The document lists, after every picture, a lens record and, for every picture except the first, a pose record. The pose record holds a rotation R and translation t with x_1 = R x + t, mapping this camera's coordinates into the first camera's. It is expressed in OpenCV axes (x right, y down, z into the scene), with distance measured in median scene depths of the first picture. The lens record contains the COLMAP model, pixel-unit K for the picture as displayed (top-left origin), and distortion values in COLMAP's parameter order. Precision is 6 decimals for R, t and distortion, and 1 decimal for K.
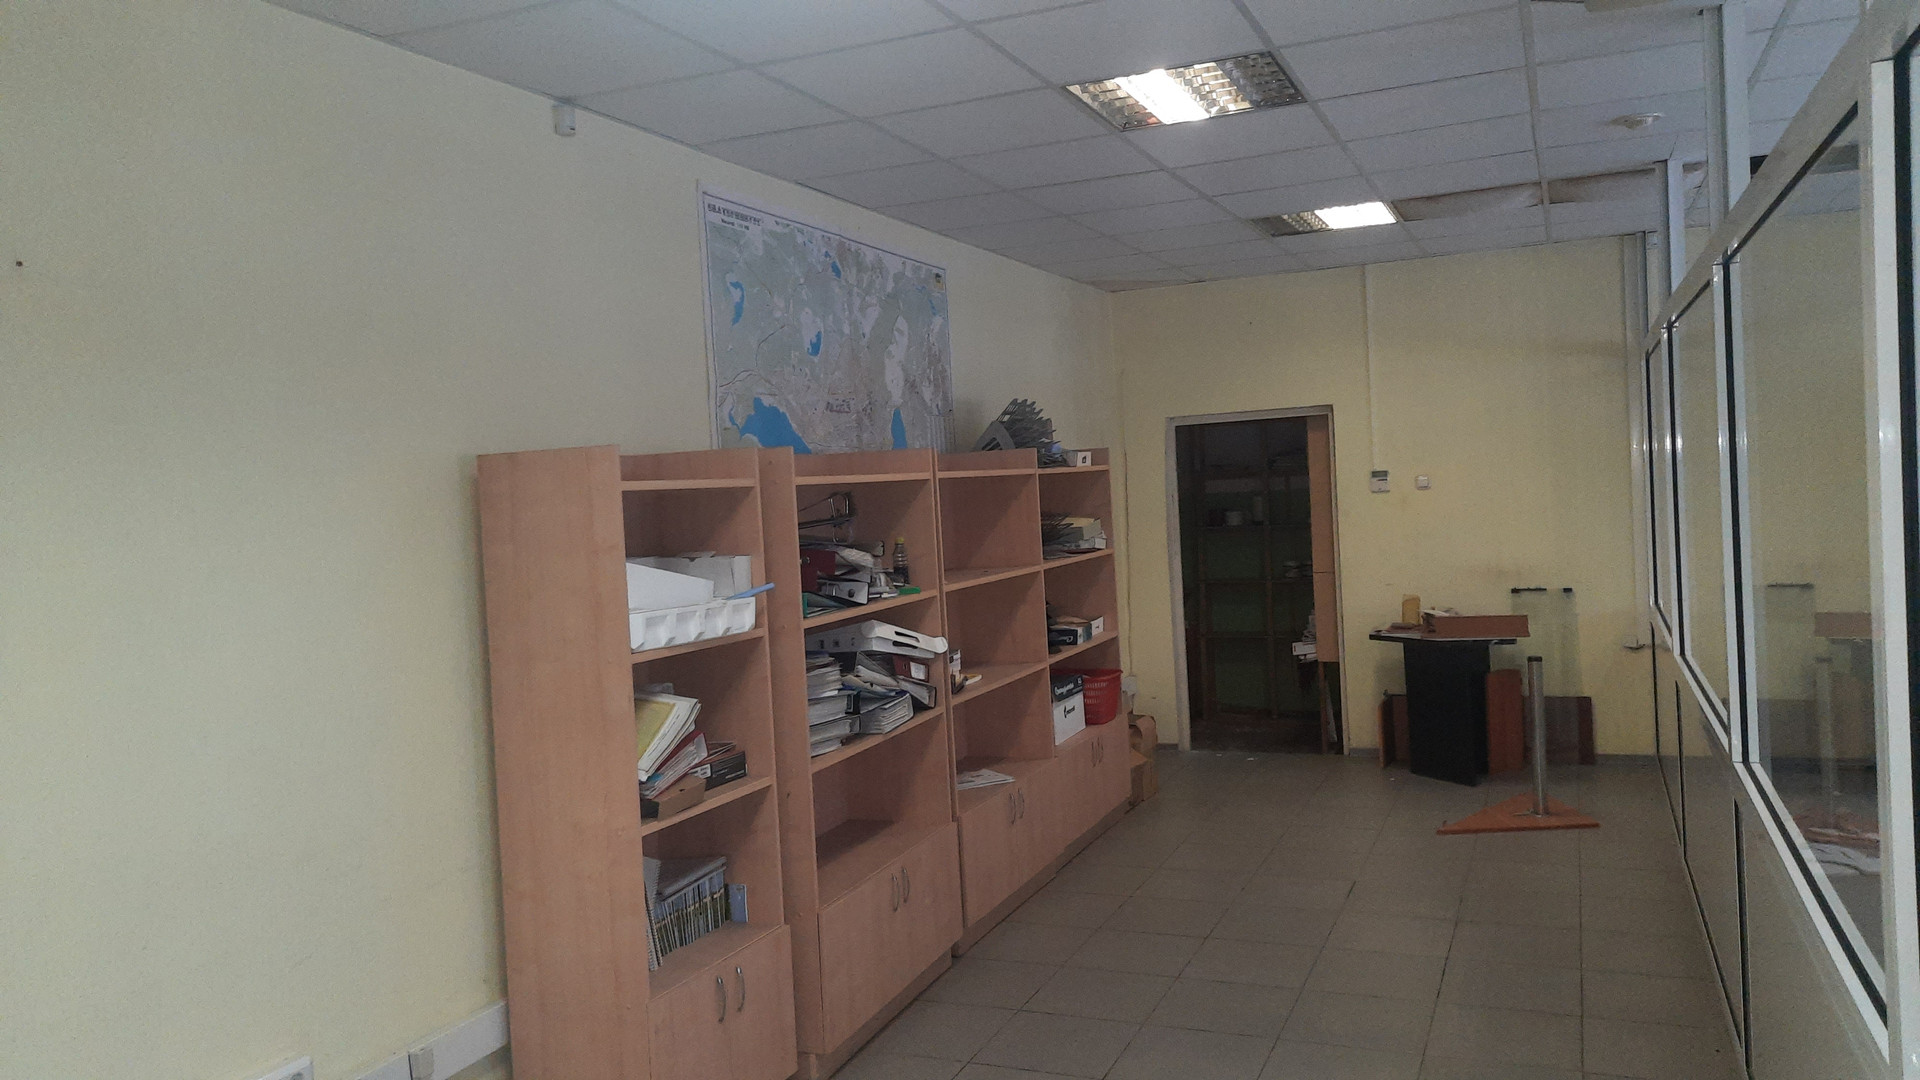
lens RADIAL K [[1393.2, 0, 968.8], [0, 1393.2, 529.2], [0, 0, 1]] dist [0.054397, -0.052405]
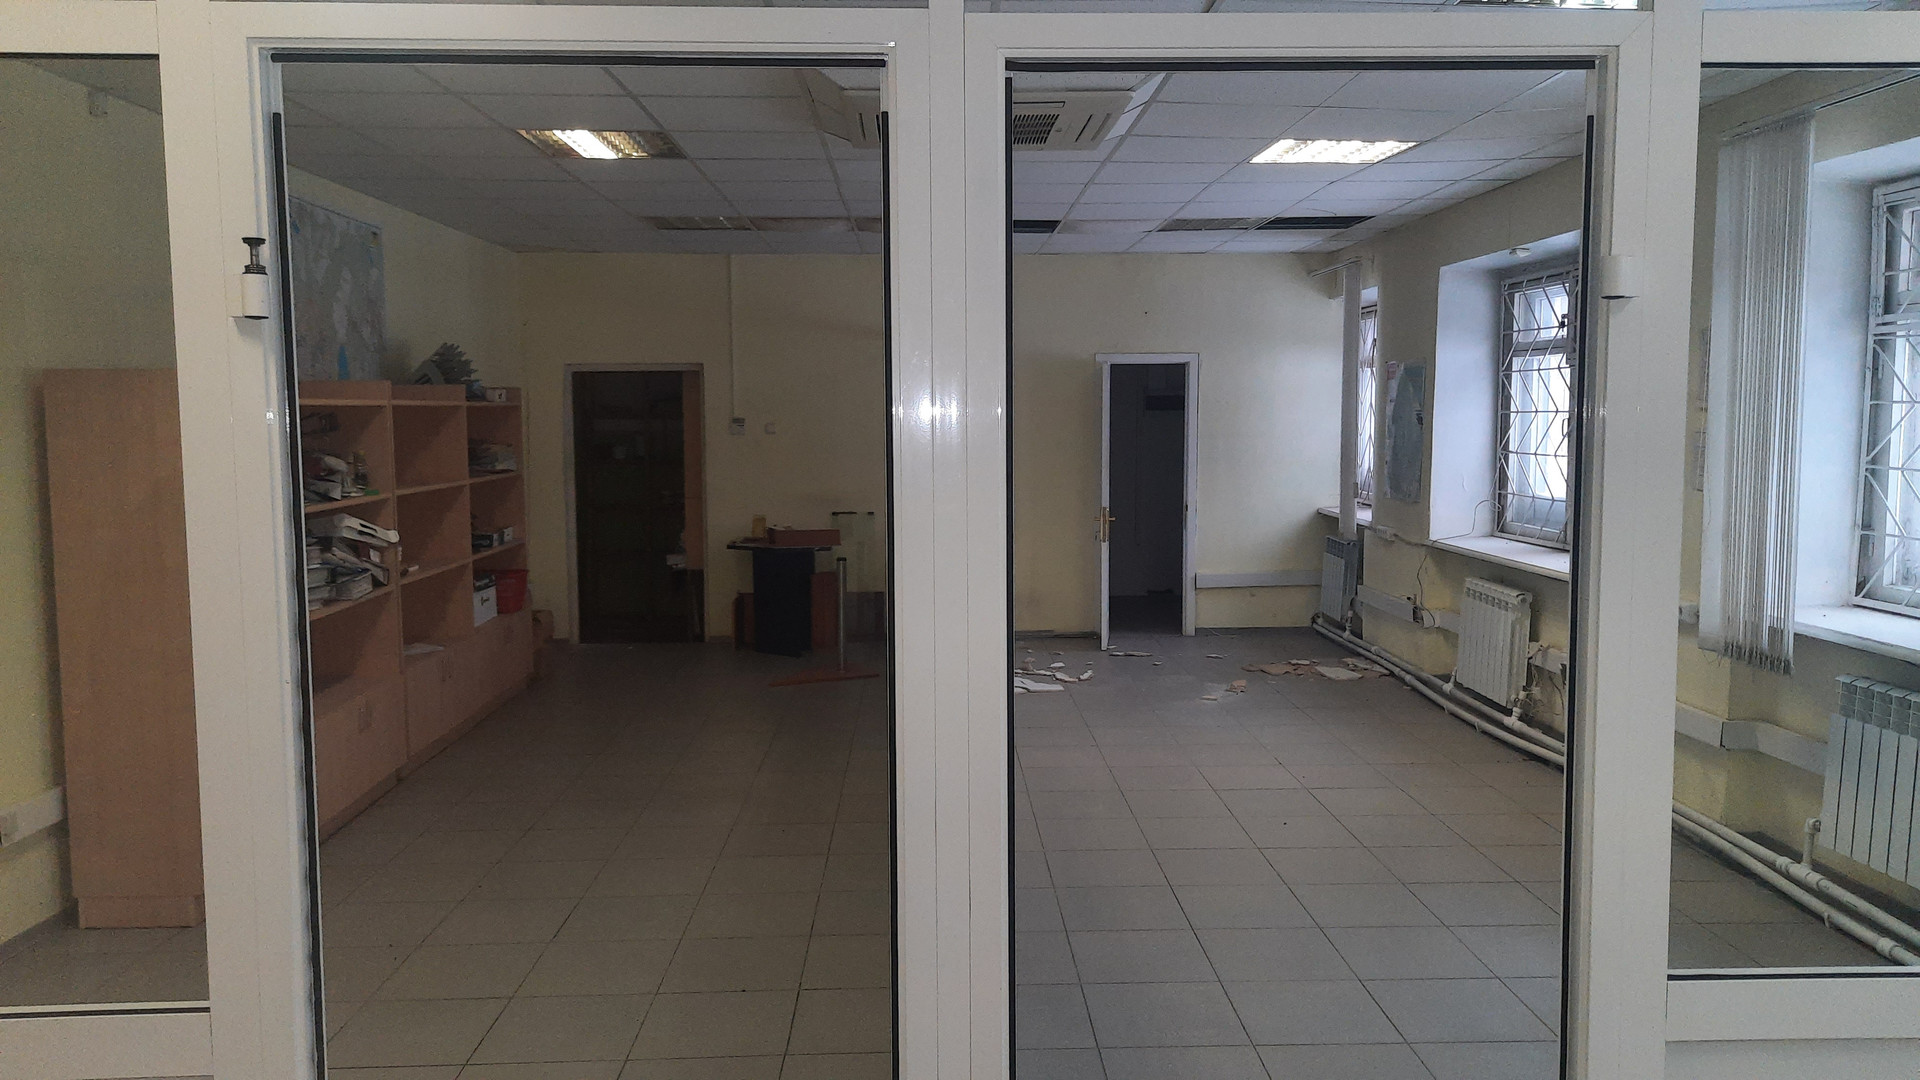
lens RADIAL K [[1393.2, 0, 974.6], [0, 1393.2, 532.6], [0, 0, 1]] dist [0.054397, -0.052405]
pose [[0.901999, 0.012917, 0.431545, -0.075581], [-0.031032, 0.998907, 0.034963, 0.014517], [-0.430621, -0.044929, 0.901414, -0.308637]]
